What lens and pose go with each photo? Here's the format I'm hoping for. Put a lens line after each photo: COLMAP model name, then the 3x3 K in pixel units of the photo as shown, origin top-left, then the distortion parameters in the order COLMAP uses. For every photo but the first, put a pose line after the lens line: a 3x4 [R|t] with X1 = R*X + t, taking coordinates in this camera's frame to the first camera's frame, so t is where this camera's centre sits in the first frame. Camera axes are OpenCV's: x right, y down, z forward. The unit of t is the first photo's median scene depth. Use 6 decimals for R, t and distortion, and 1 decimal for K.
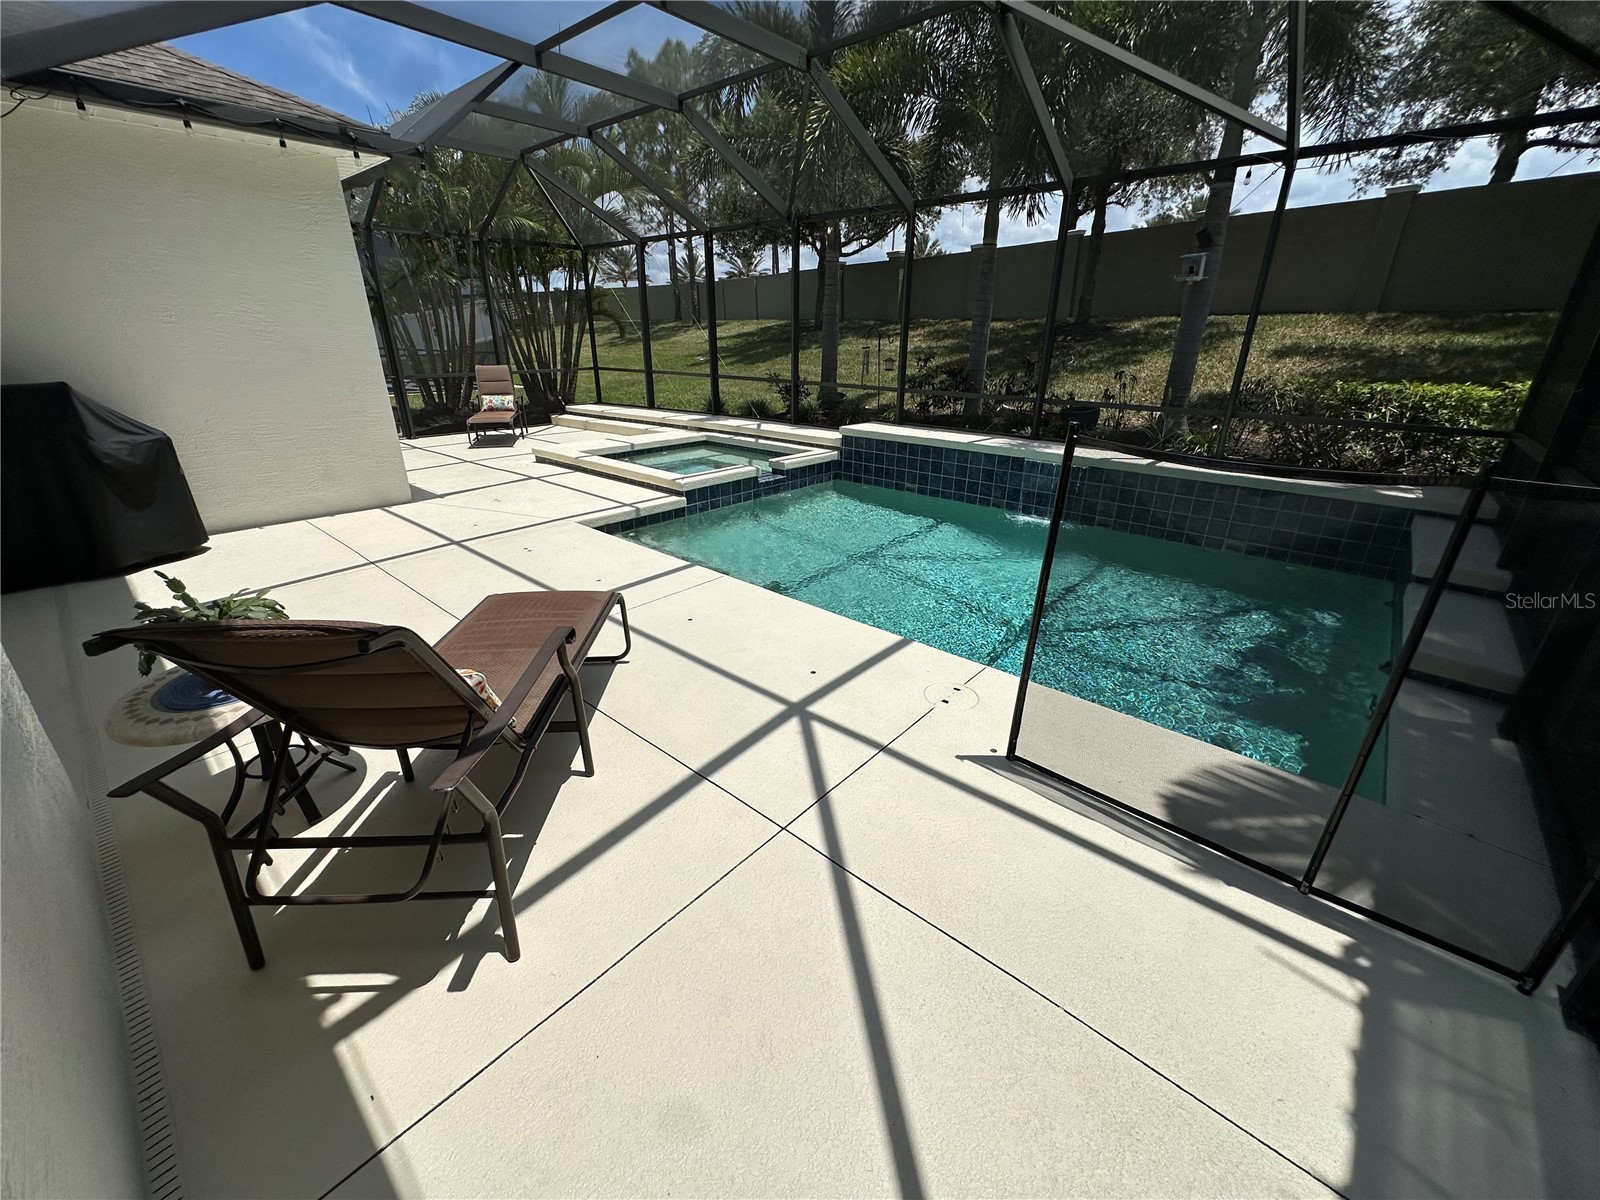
lens RADIAL K [[638.3, 0, 802.5], [0, 638.3, 596.4], [0, 0, 1]] dist [-0.004877, 0.000939]
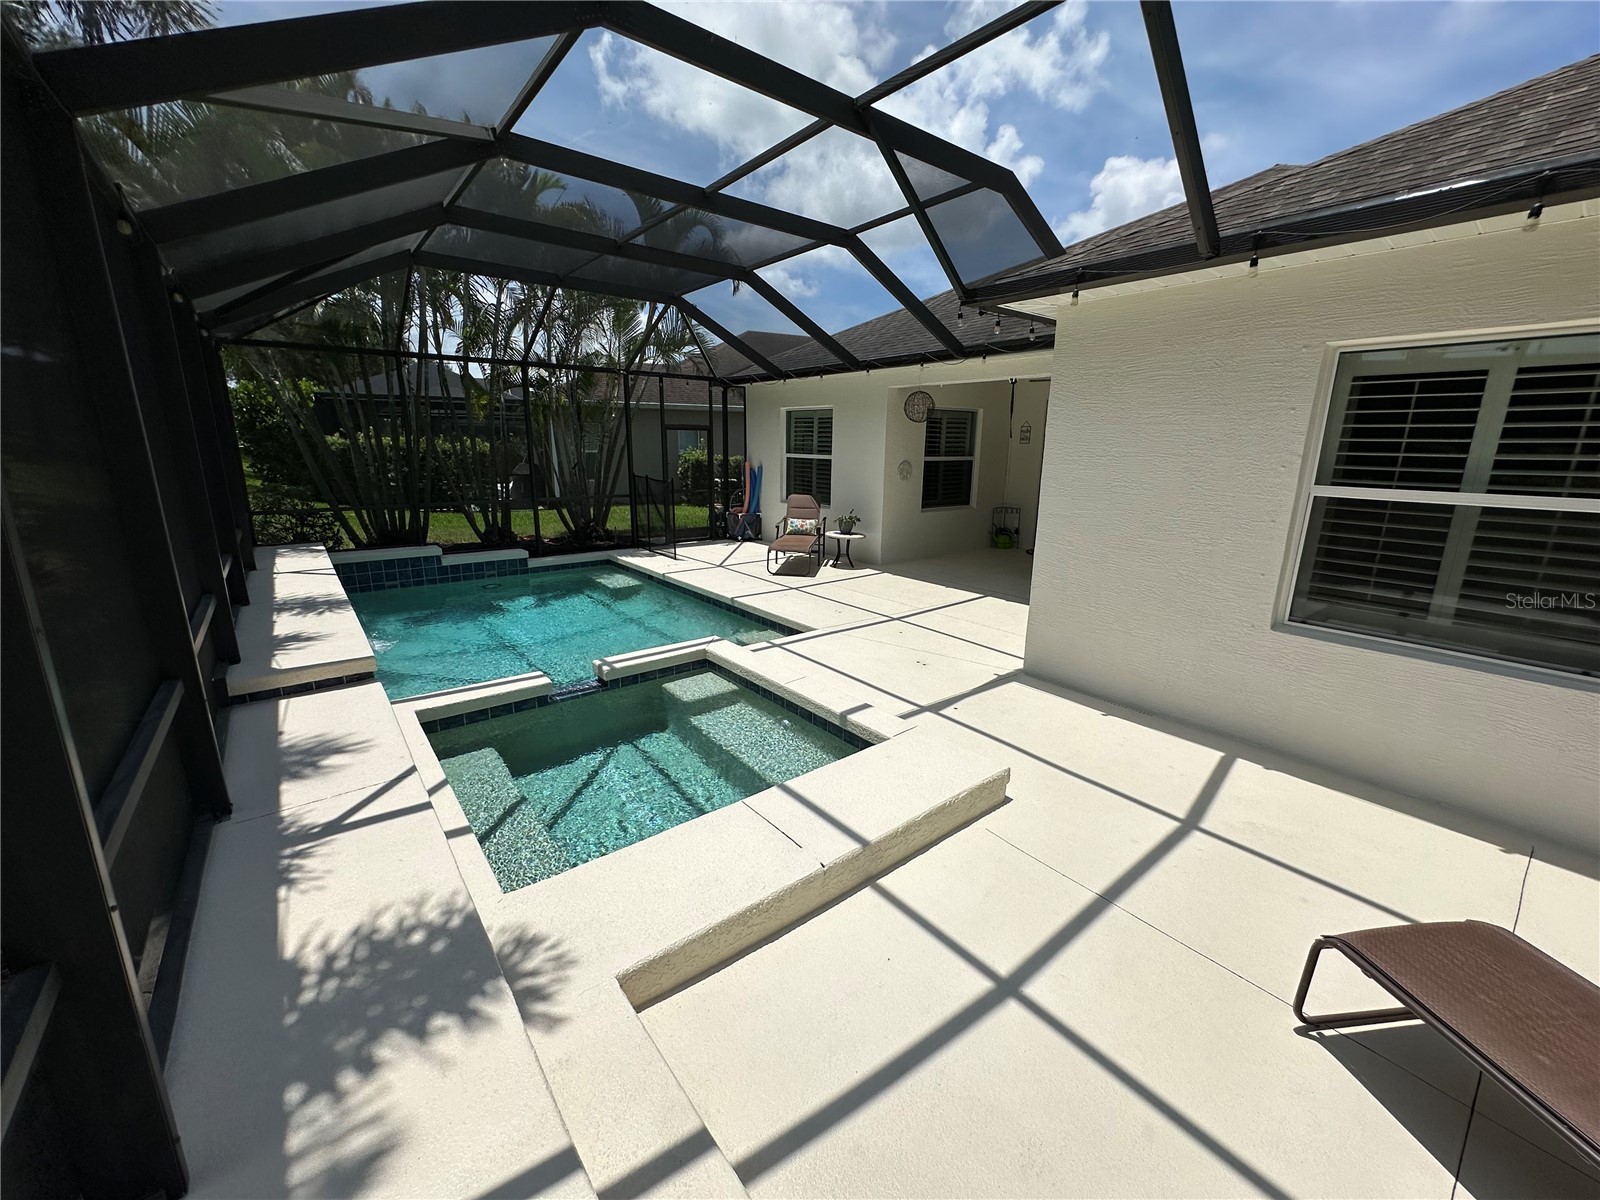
lens RADIAL K [[638.3, 0, 802.5], [0, 638.3, 596.4], [0, 0, 1]] dist [-0.004877, 0.000939]
pose [[-0.983423, -0.062480, 0.170224, -0.436390], [0.049309, 0.811240, 0.582630, -0.704271], [-0.174495, 0.581366, -0.794711, 1.582697]]
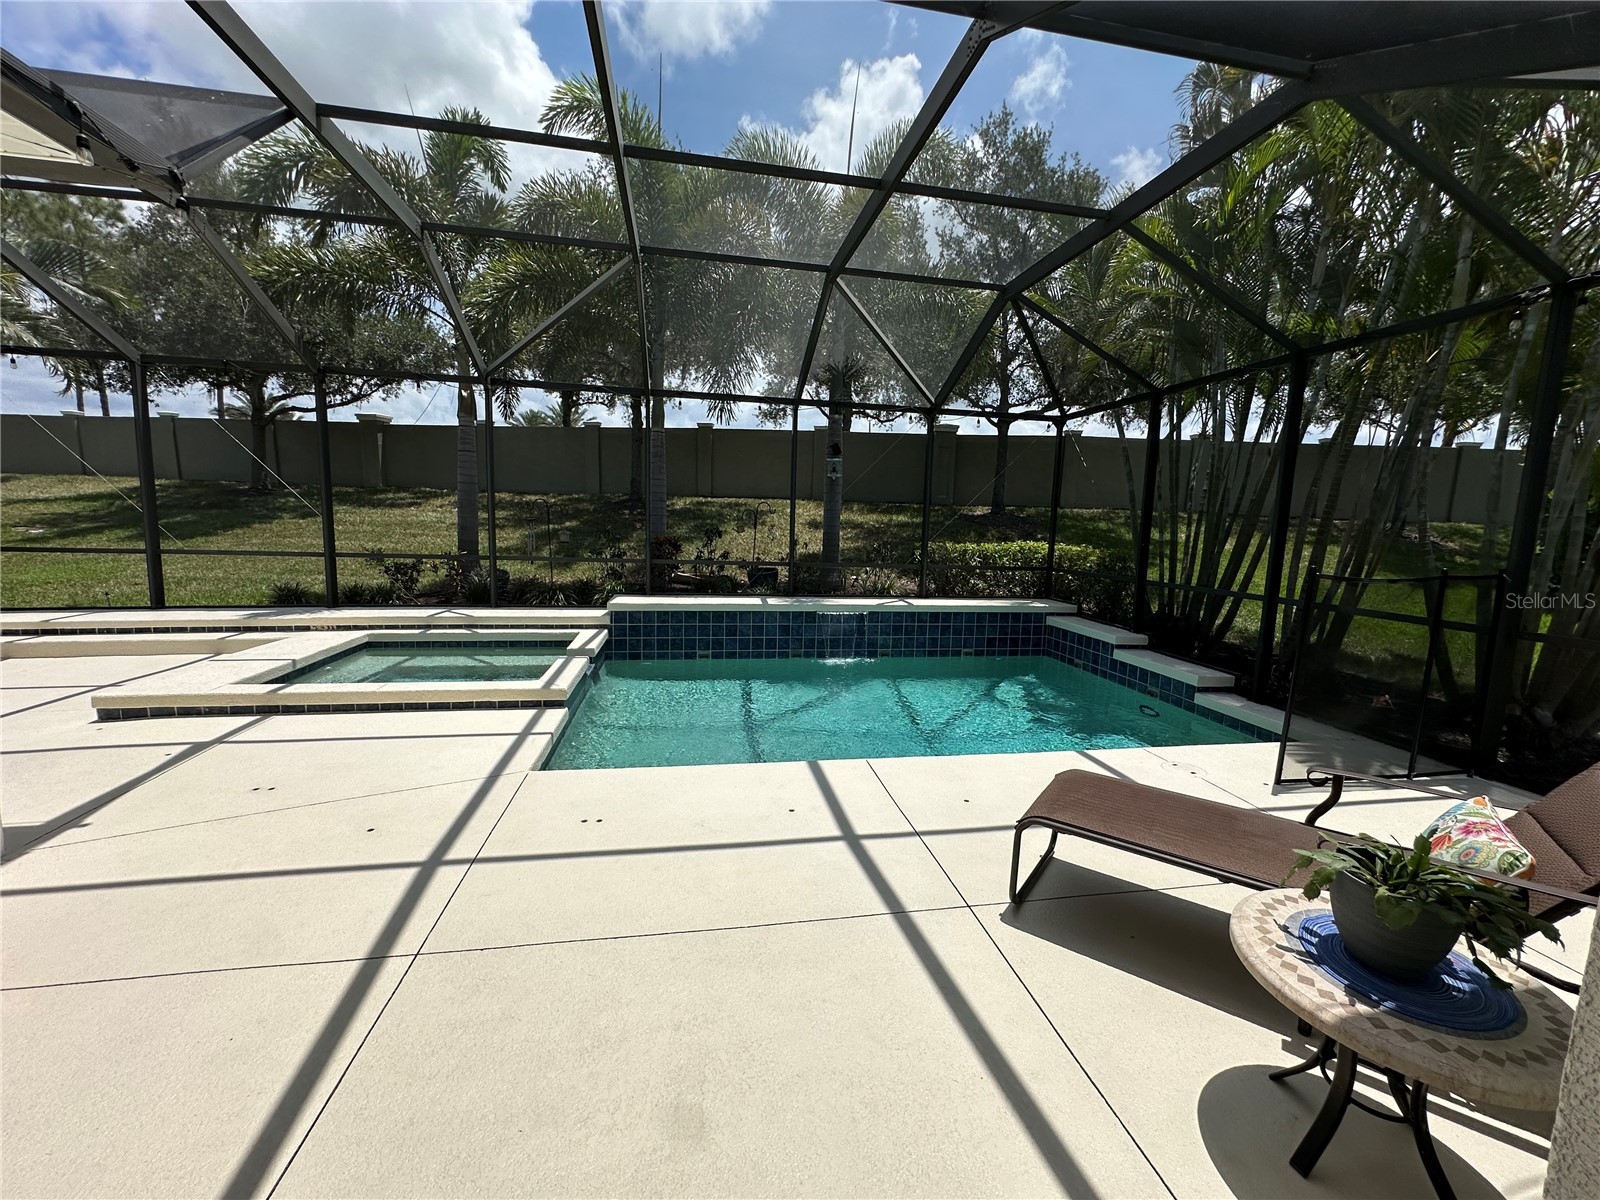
lens RADIAL K [[638.3, 0, 802.5], [0, 638.3, 596.4], [0, 0, 1]] dist [-0.004877, 0.000939]
pose [[0.621663, -0.082844, 0.778891, -0.564257], [0.273766, 0.954658, -0.116965, -0.112514], [-0.733885, 0.285947, 0.616156, 0.290324]]
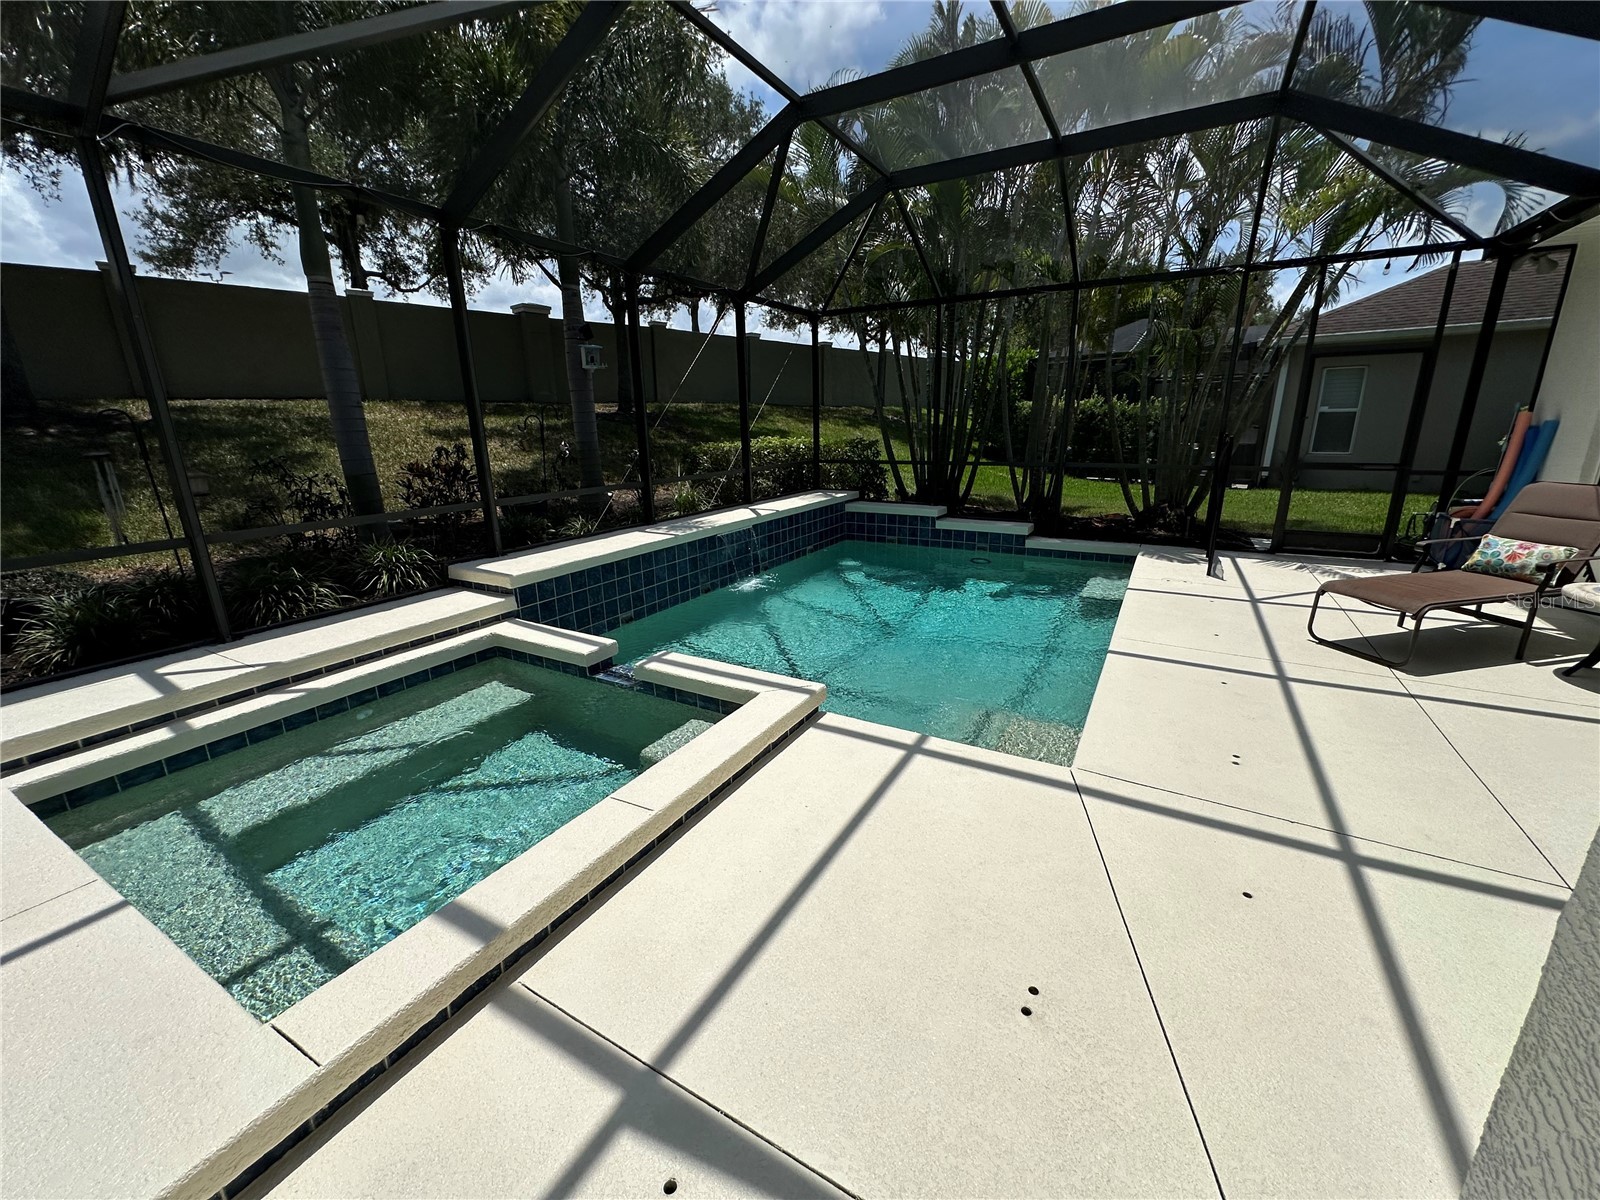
lens RADIAL K [[640.3, 0, 801.8], [0, 640.3, 594.3], [0, 0, 1]] dist [-0.002610, -0.000242]
pose [[-0.196058, -0.264921, 0.944128, -0.635891], [0.385918, 0.864270, 0.322653, -0.402939], [-0.901459, 0.427614, -0.067209, 0.976912]]
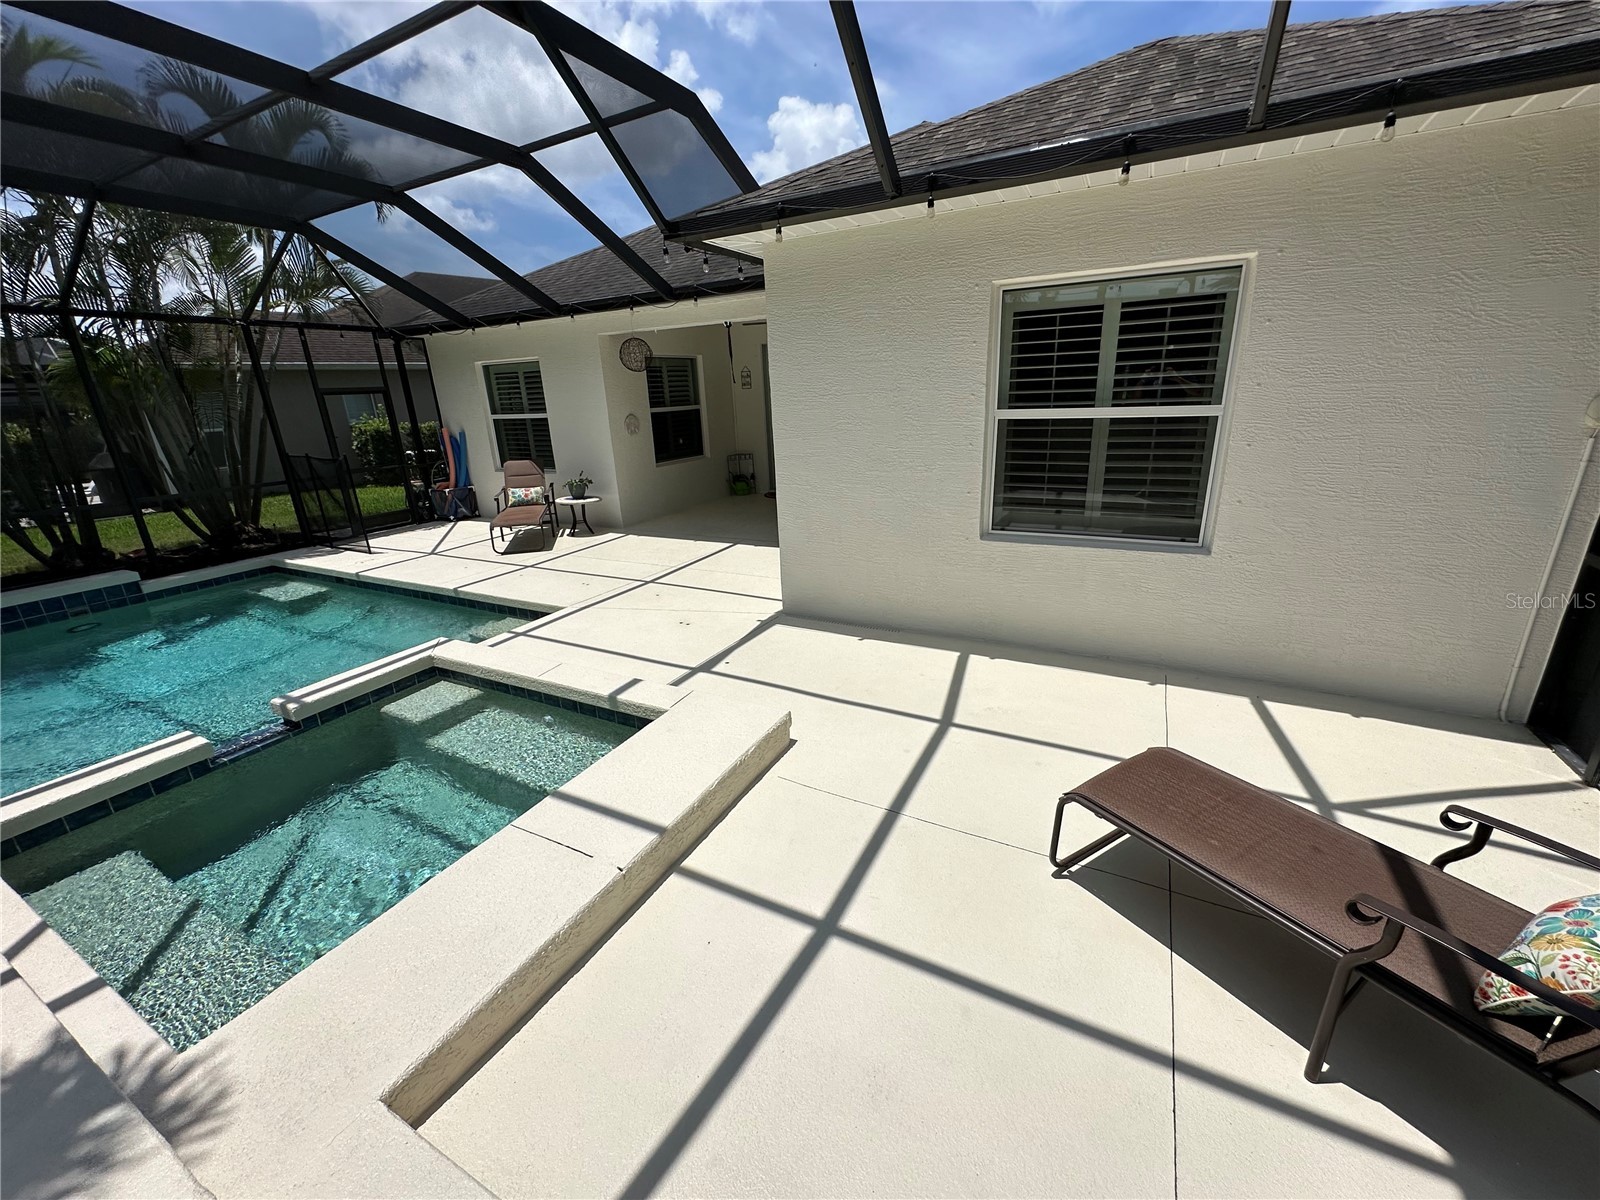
lens RADIAL K [[640.3, 0, 801.8], [0, 640.3, 594.3], [0, 0, 1]] dist [-0.002610, -0.000242]
pose [[-0.972784, 0.101126, -0.208482, -0.431912], [-0.055906, 0.770728, 0.634707, -0.691016], [0.224868, 0.629088, -0.744099, 1.556834]]
